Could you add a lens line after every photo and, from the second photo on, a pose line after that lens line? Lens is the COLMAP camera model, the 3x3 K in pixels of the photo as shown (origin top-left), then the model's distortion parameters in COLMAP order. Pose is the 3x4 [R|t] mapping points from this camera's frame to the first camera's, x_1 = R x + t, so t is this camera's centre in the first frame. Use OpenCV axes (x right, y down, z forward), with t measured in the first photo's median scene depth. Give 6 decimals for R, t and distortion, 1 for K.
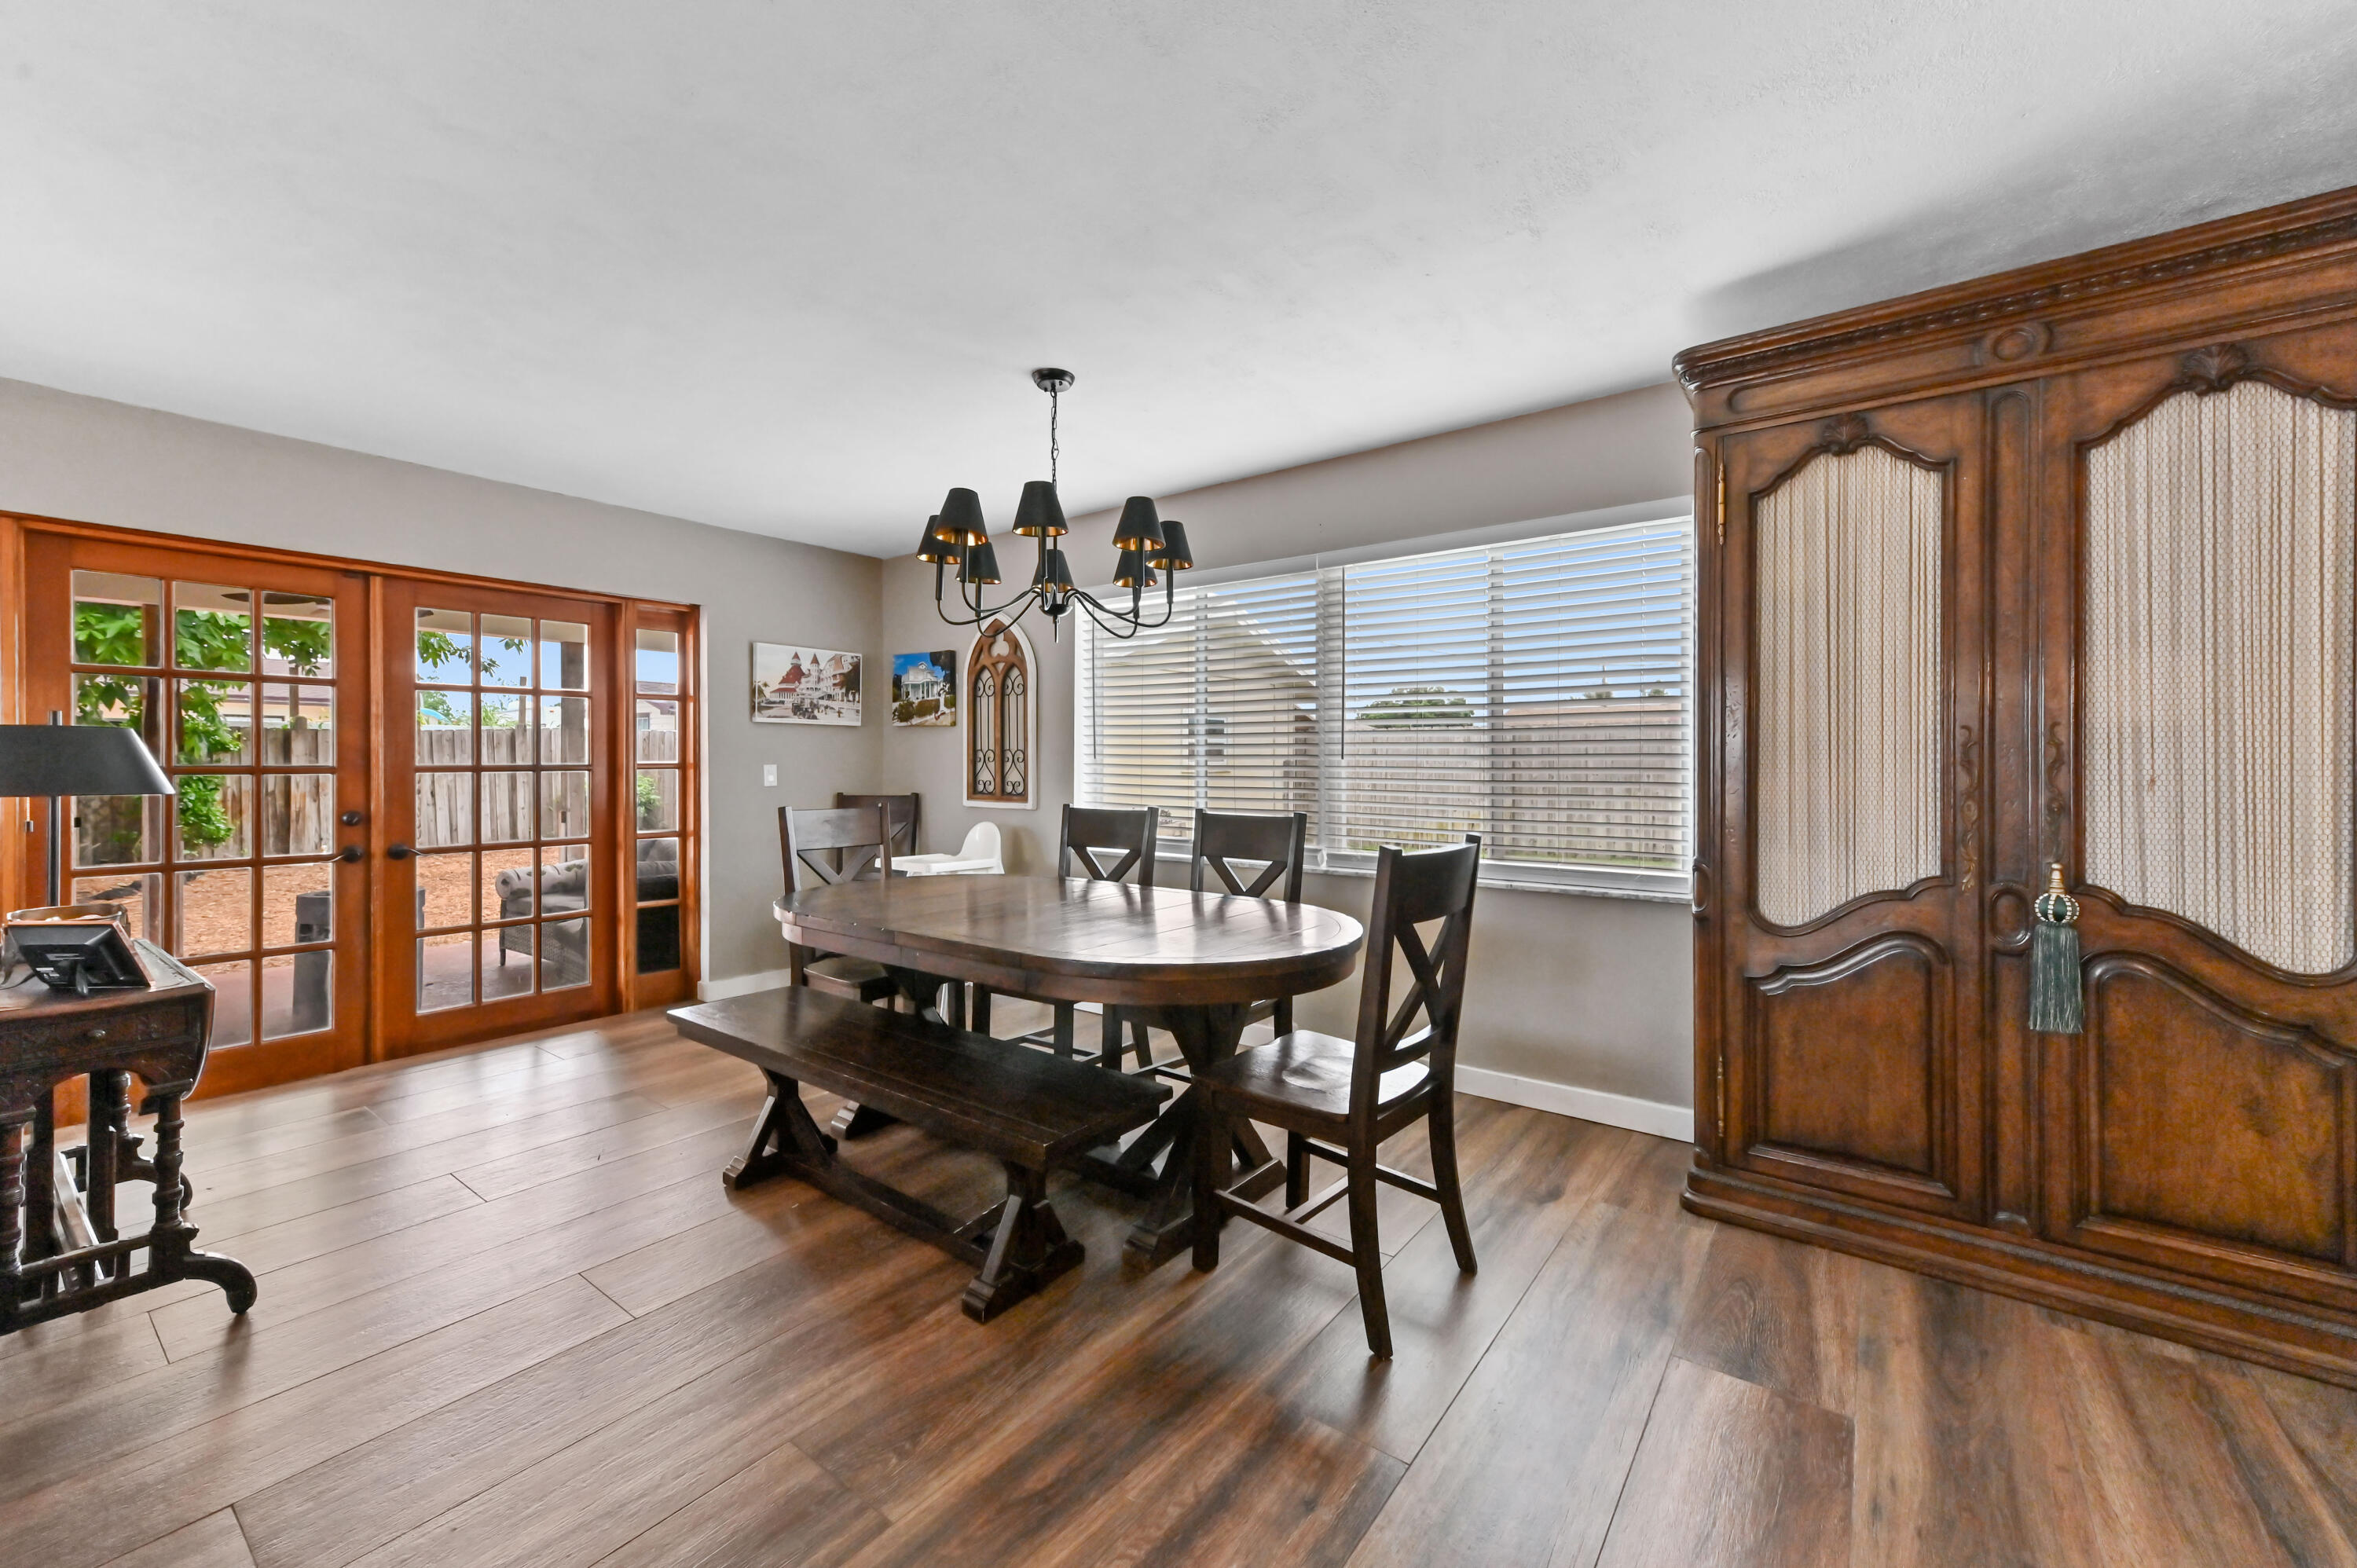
lens RADIAL K [[932.9, 0, 1193.4], [0, 932.9, 761.3], [0, 0, 1]] dist [0.012556, -0.000779]
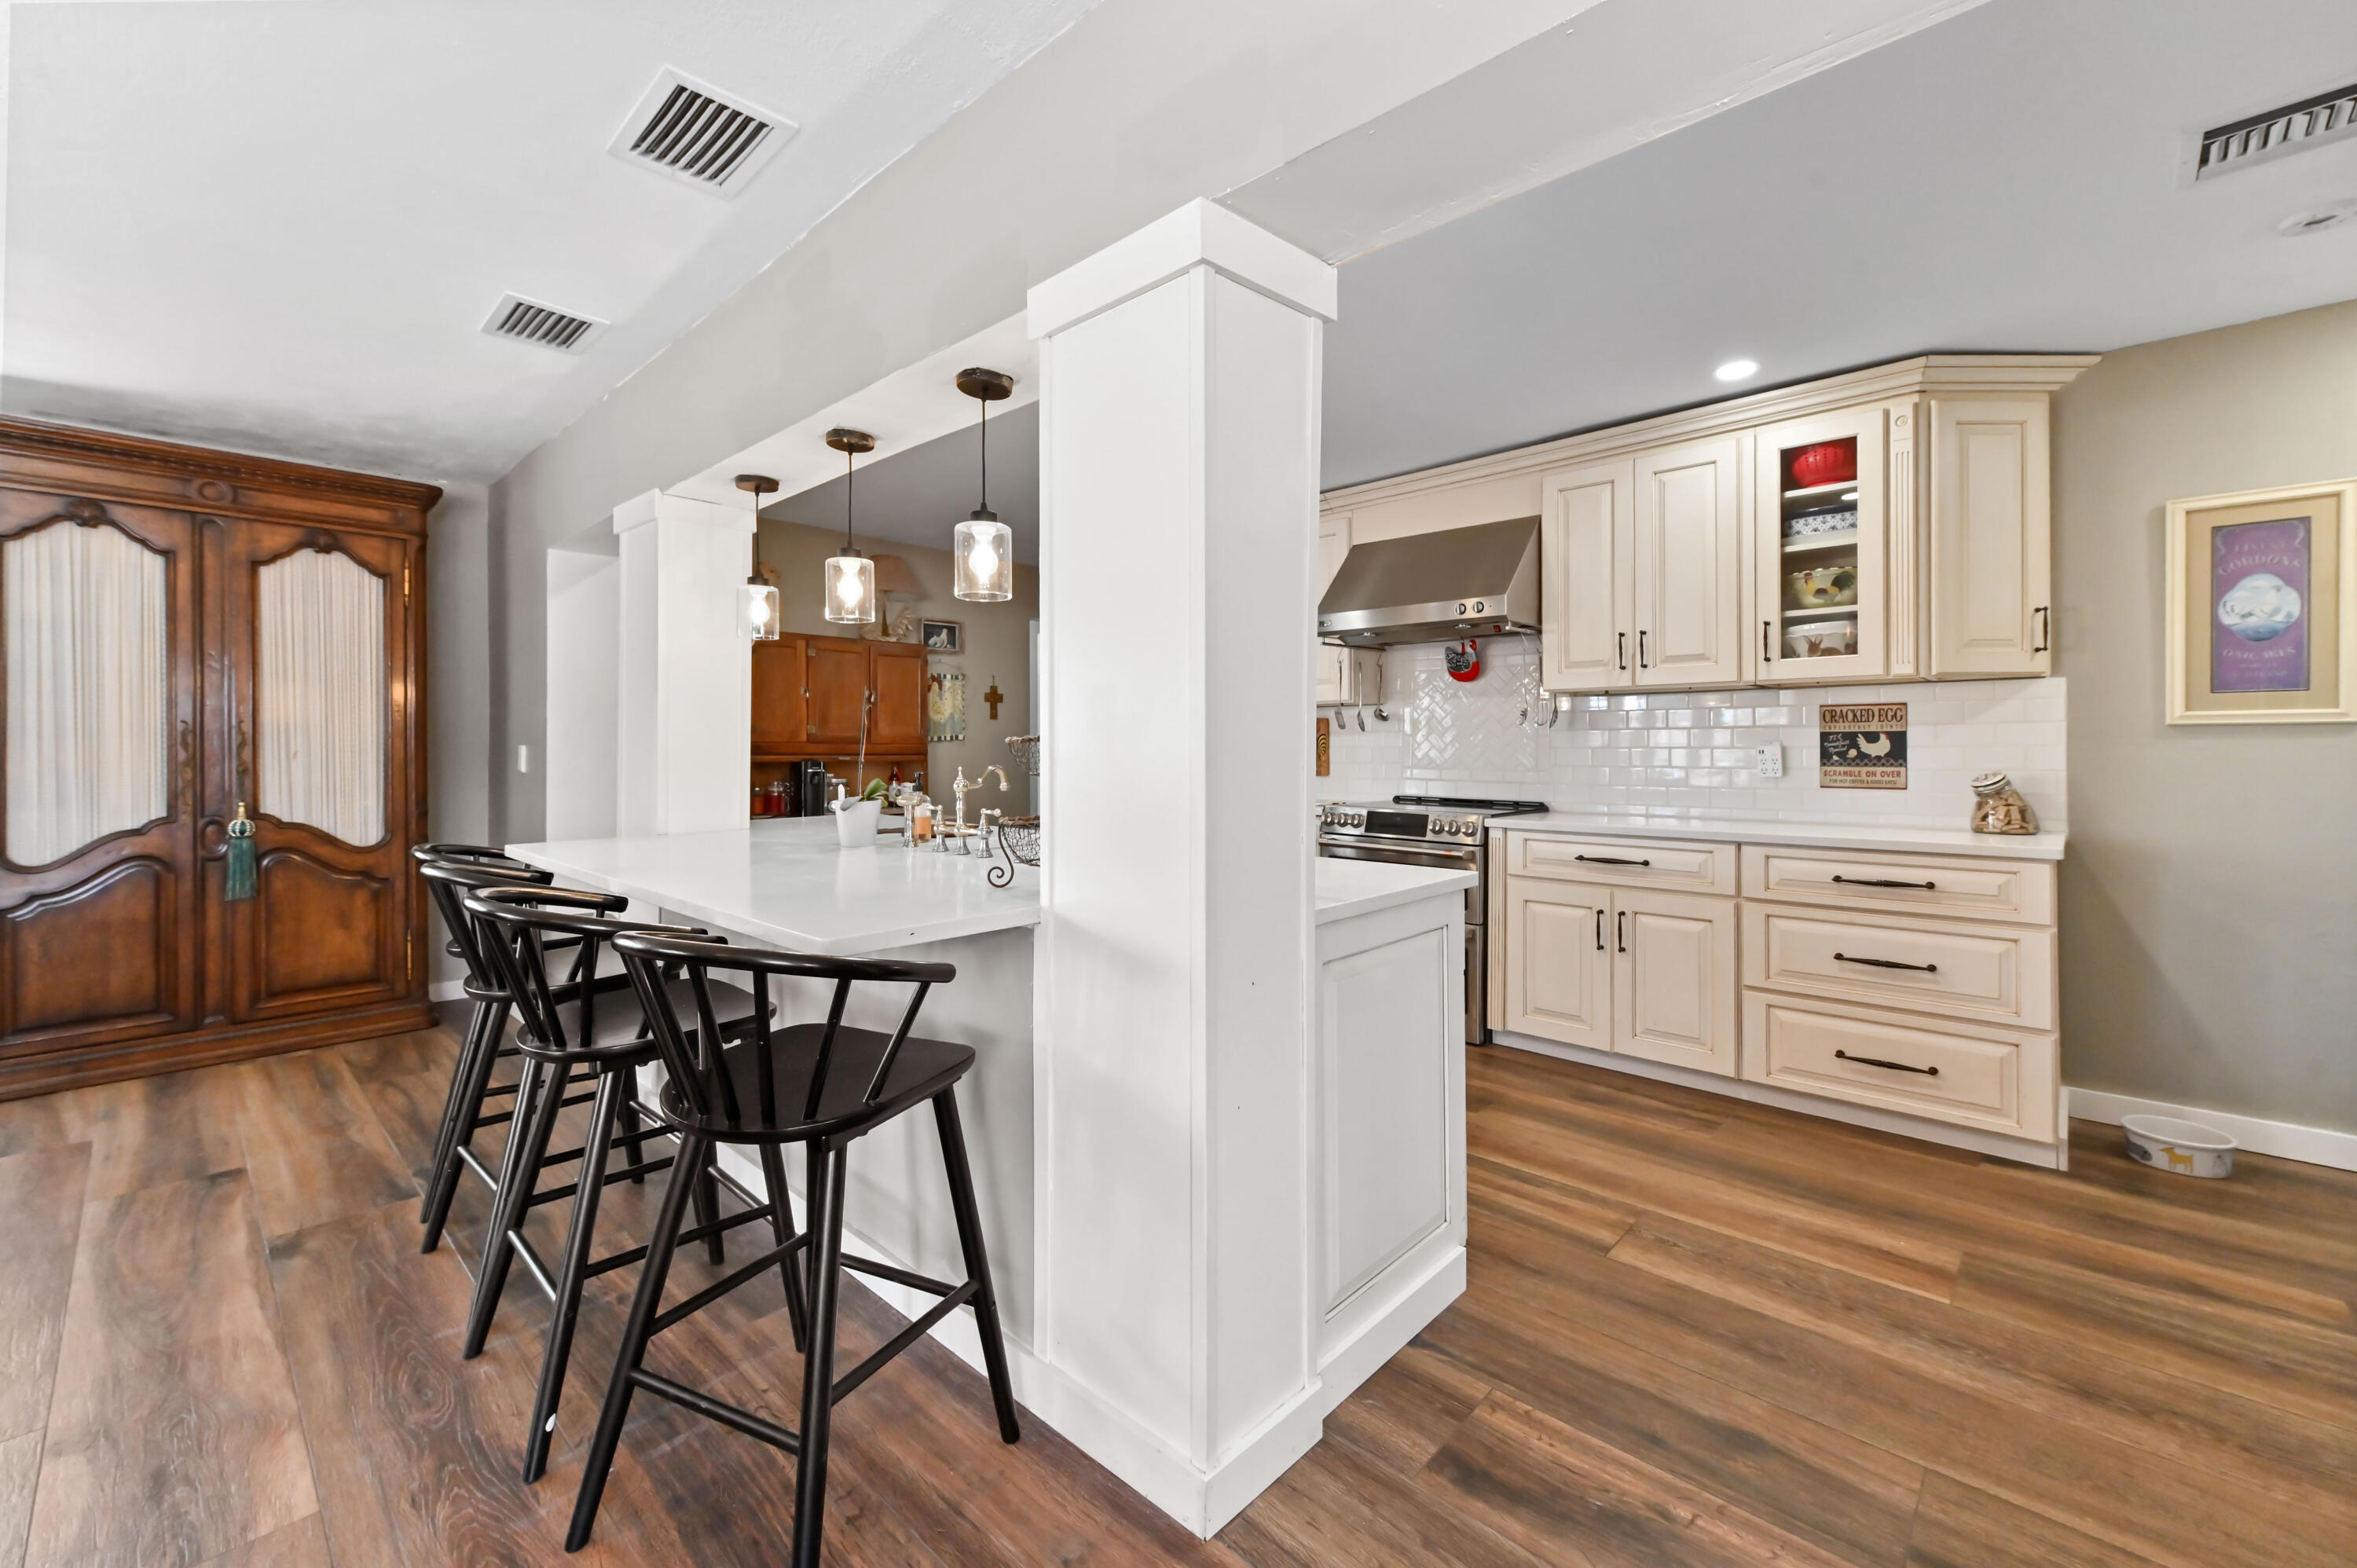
lens RADIAL K [[976.4, 0, 1187.6], [0, 976.4, 751.2], [0, 0, 1]] dist [0.007744, 0.000544]
pose [[0.137812, -0.001881, 0.990457, -0.591771], [0.004239, 0.999990, 0.001309, 0.018724], [-0.990449, 0.004018, 0.137819, -0.906913]]
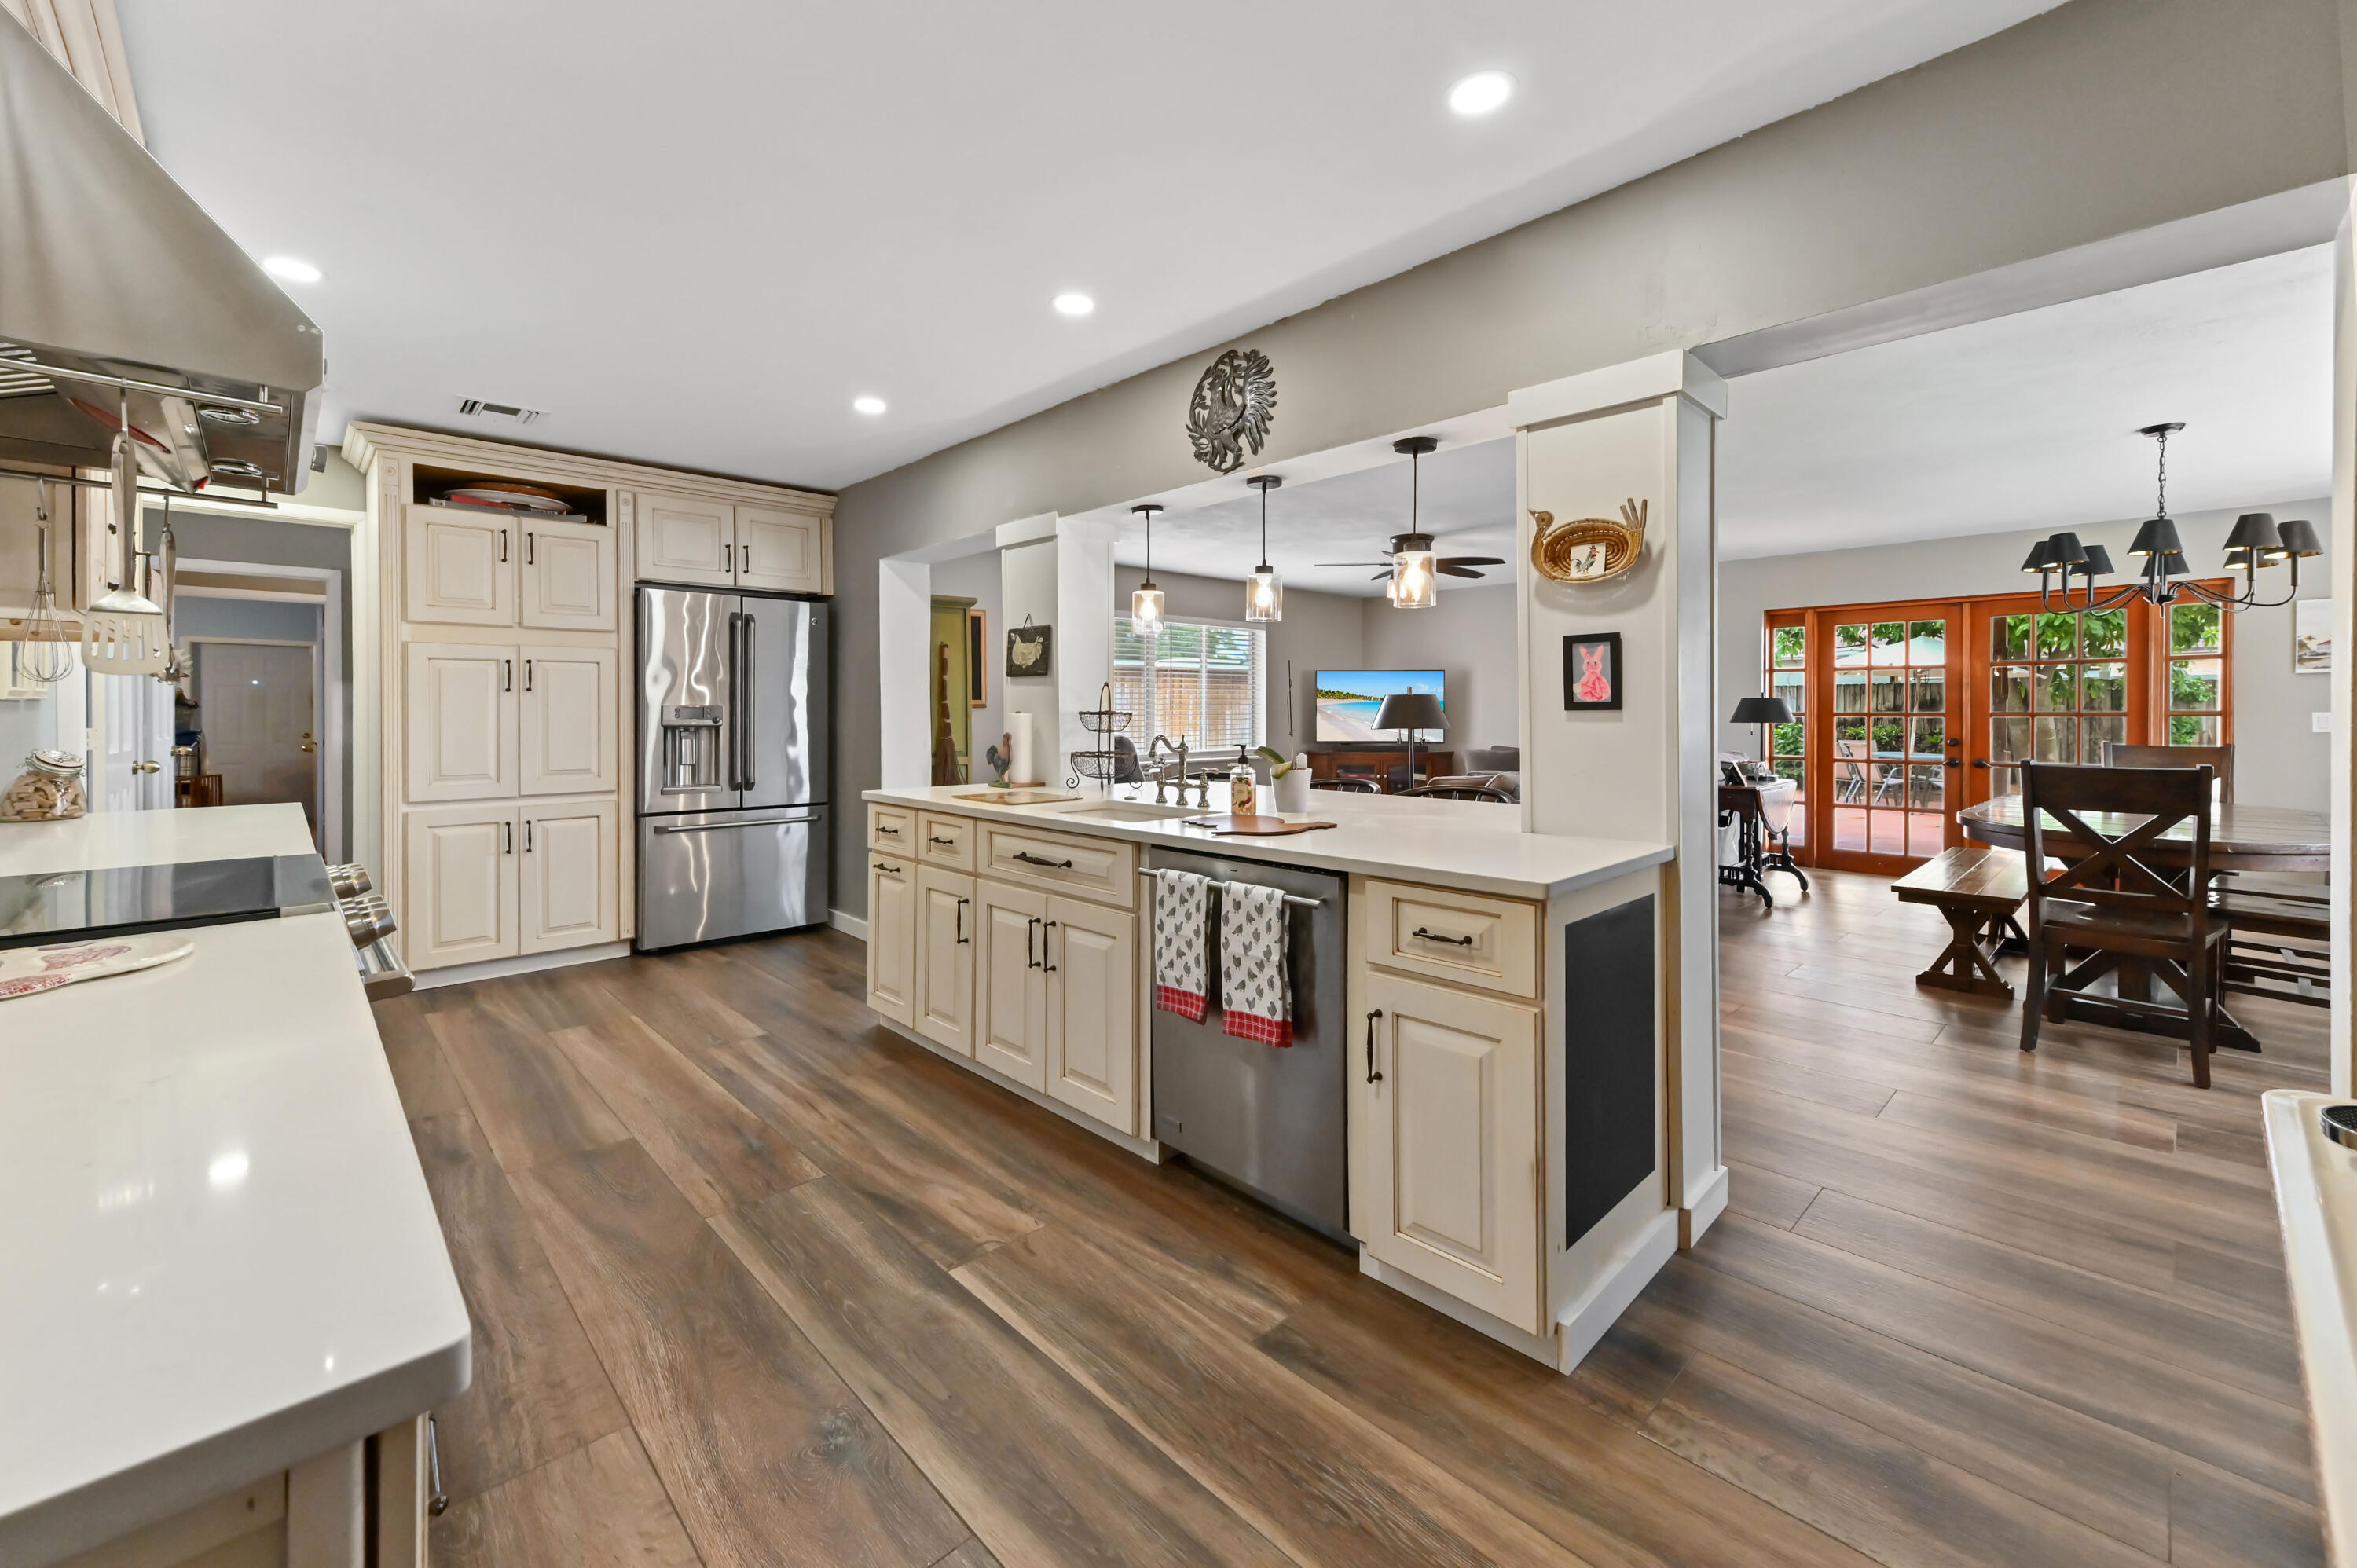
lens RADIAL K [[932.9, 0, 1190.0], [0, 932.9, 717.4], [0, 0, 1]] dist [0.012556, -0.000779]
pose [[-0.188334, 0.010506, -0.982049, 2.214281], [-0.001083, 0.999940, 0.010905, -0.005266], [0.982104, 0.003117, -0.188311, -0.114613]]
